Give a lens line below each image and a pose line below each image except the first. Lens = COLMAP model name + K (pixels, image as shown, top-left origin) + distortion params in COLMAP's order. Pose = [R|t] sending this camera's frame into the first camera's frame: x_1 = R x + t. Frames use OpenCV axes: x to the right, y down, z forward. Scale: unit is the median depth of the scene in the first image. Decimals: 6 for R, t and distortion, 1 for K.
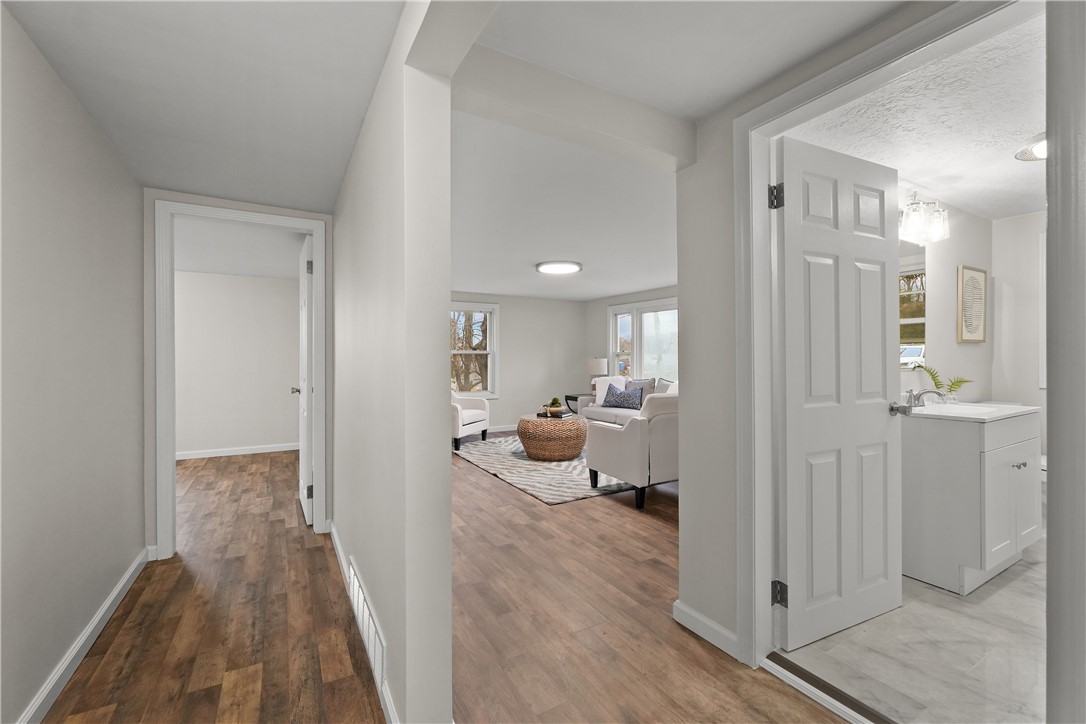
lens RADIAL K [[458.1, 0, 544.6], [0, 458.1, 358.3], [0, 0, 1]] dist [-0.001672, 0.001277]
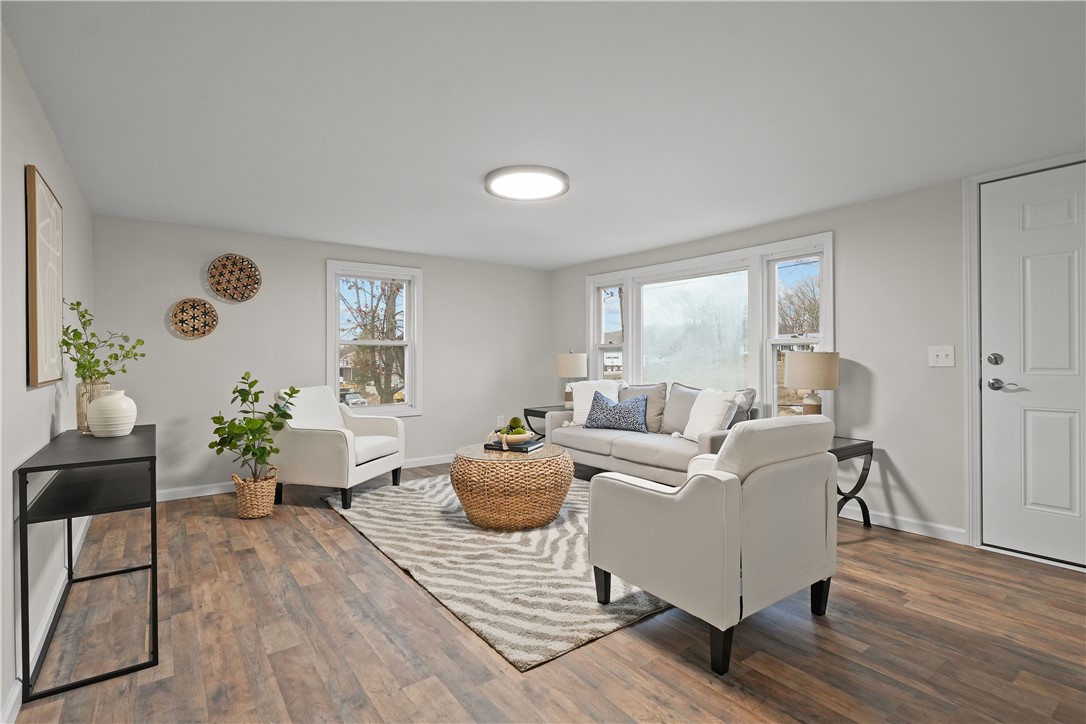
lens RADIAL K [[520.4, 0, 539.8], [0, 520.4, 359.2], [0, 0, 1]] dist [0.004111, 0.001312]
pose [[0.994220, -0.000307, 0.107364, -0.019624], [-0.000099, 0.999993, 0.003783, 0.009599], [-0.107364, -0.003772, 0.994213, 0.369692]]
